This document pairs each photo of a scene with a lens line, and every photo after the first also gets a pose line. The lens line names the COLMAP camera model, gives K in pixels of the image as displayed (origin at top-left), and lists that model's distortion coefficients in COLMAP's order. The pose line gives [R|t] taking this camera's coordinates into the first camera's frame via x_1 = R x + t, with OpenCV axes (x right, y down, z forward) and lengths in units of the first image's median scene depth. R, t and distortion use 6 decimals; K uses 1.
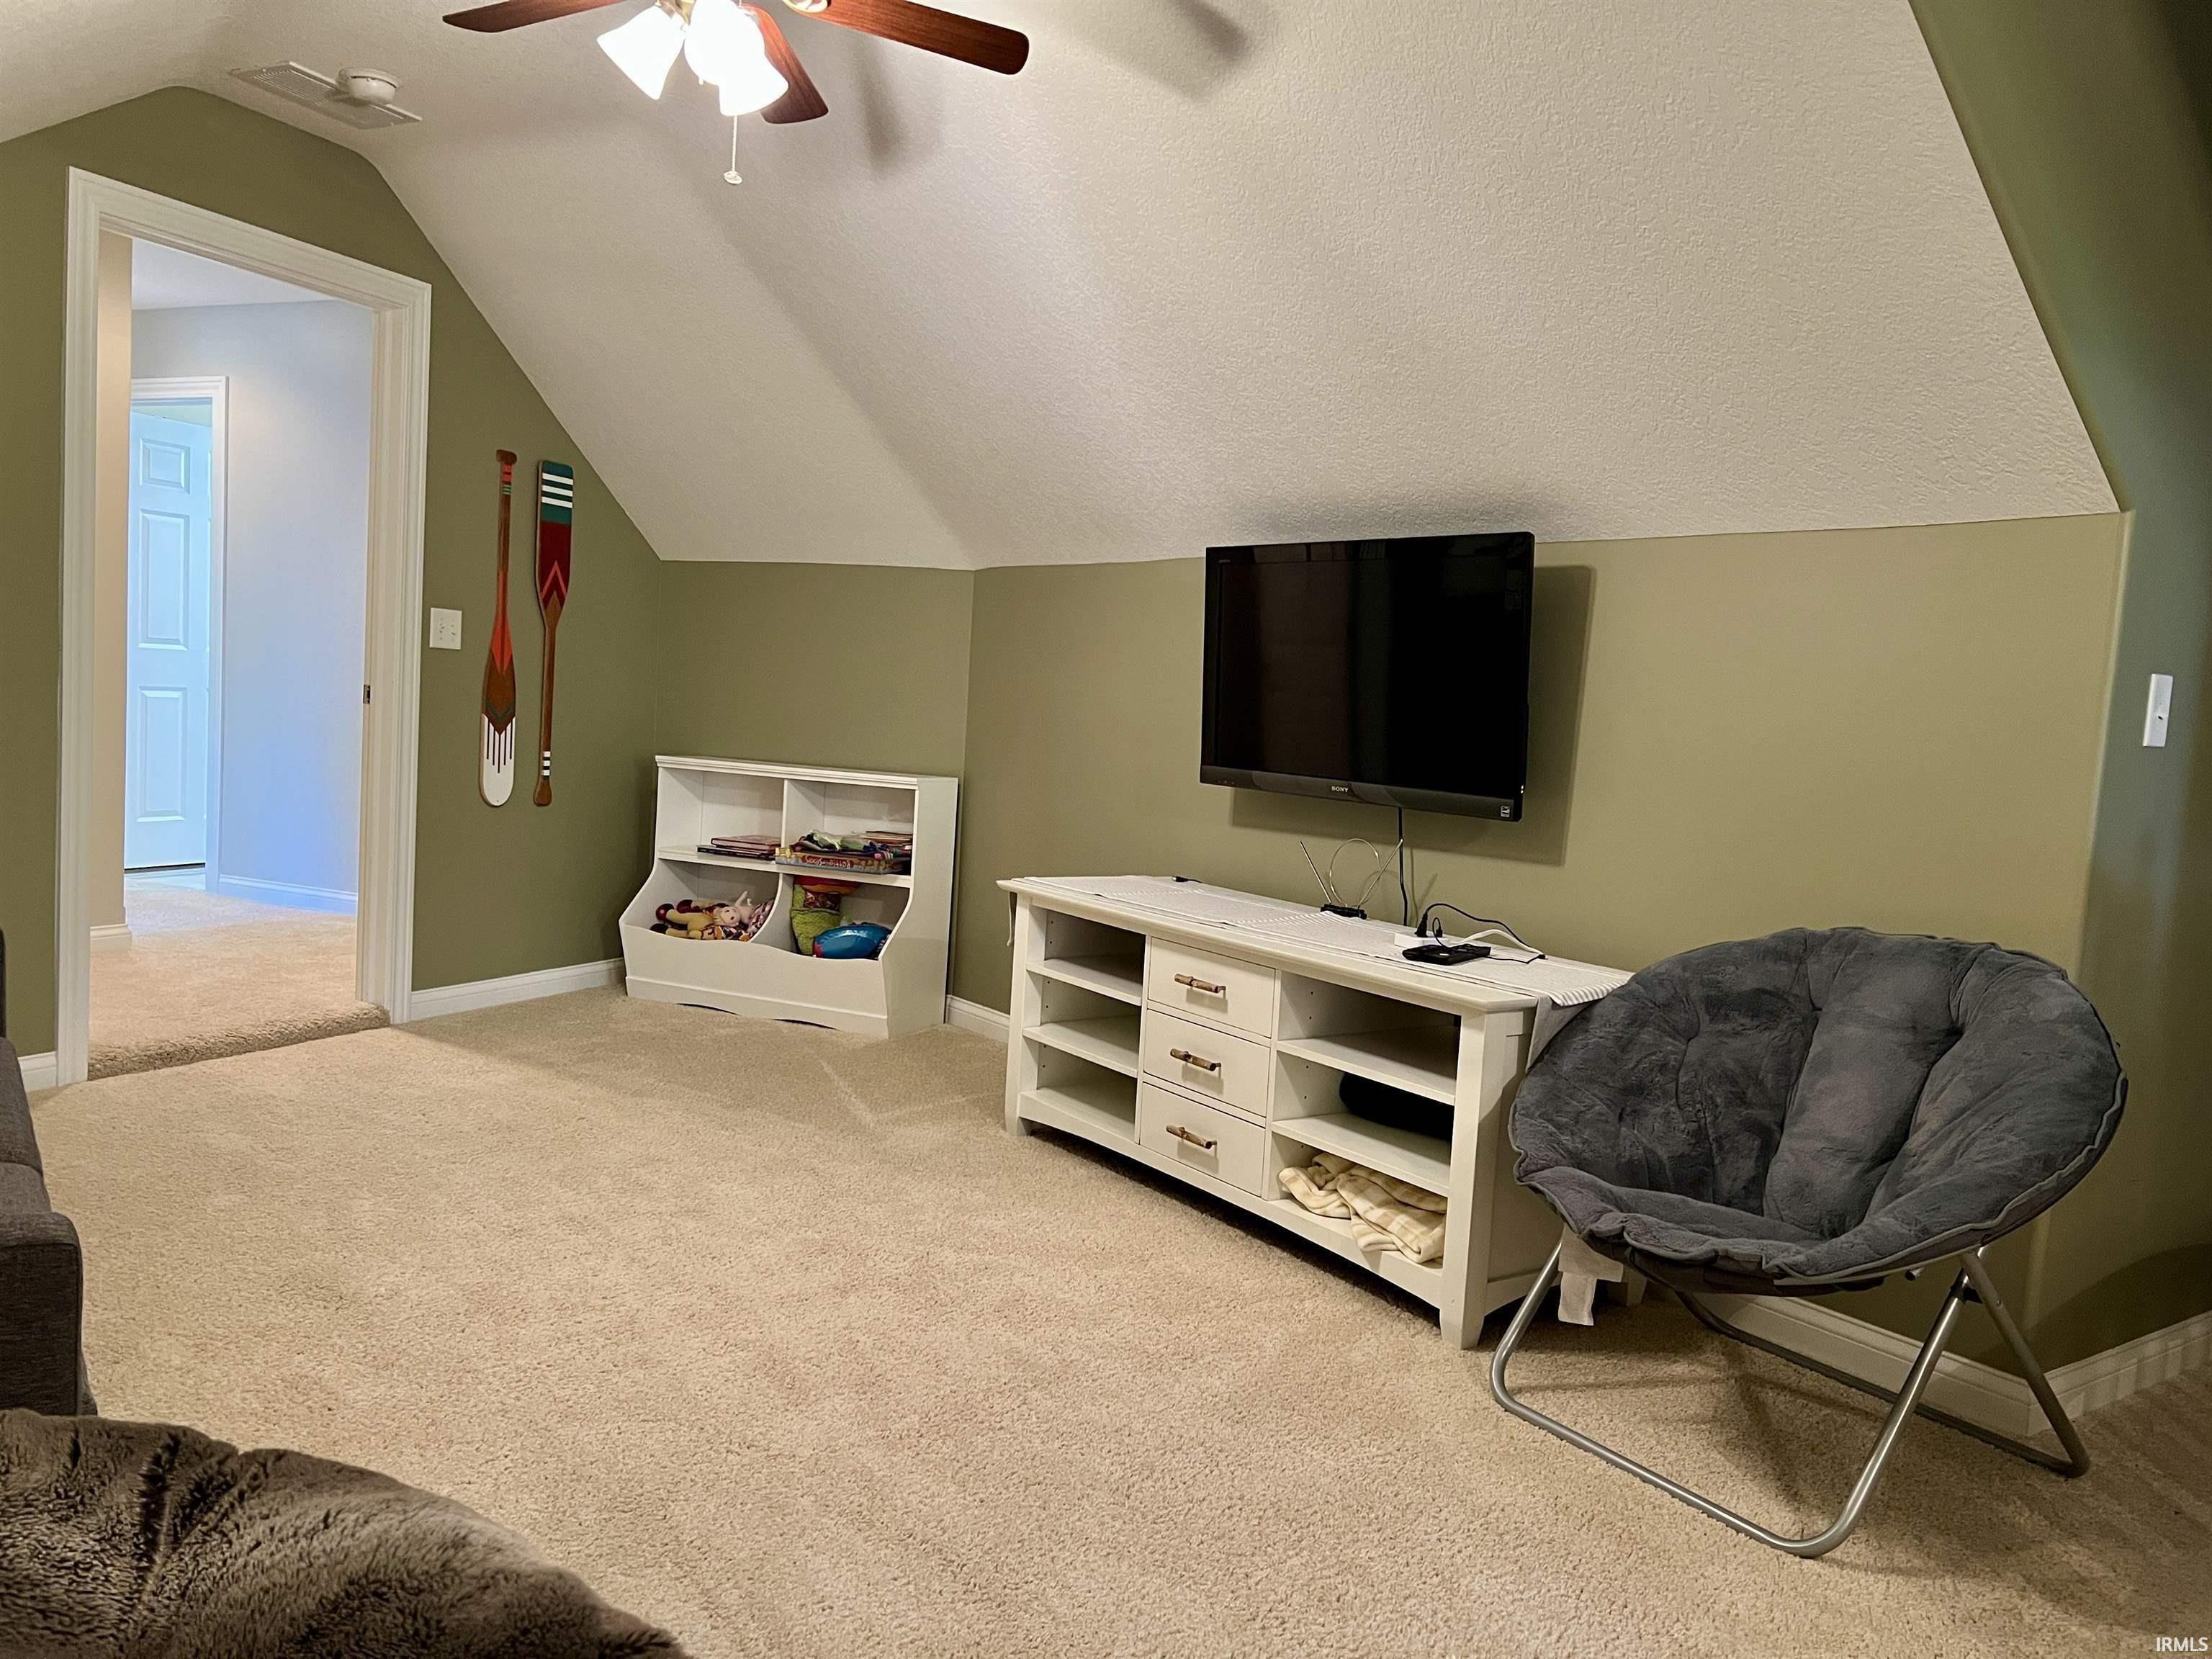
lens RADIAL K [[1682.9, 0, 1108.8], [0, 1682.9, 821.8], [0, 0, 1]] dist [0.044455, -0.043295]
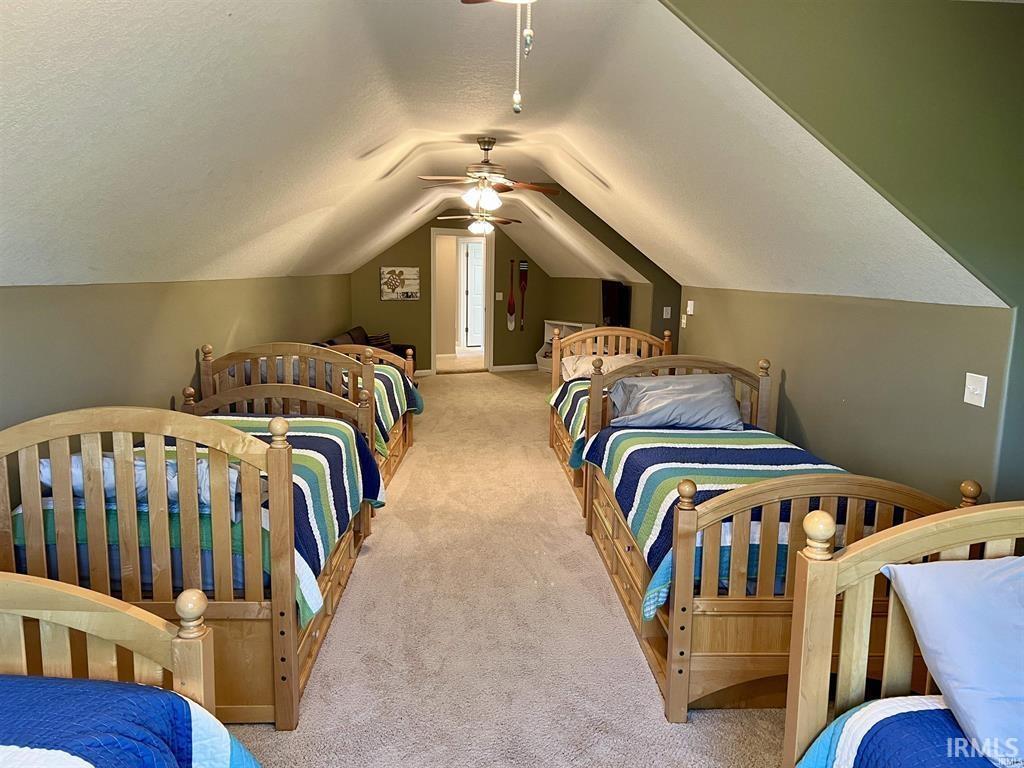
lens RADIAL K [[779.0, 0, 511.9], [0, 779.0, 387.0], [0, 0, 1]] dist [0.044455, -0.043295]
pose [[0.836851, 0.036589, -0.546207, 0.915592], [-0.008499, 0.998512, 0.053866, 0.032770], [0.547365, -0.040435, 0.835916, -0.943786]]
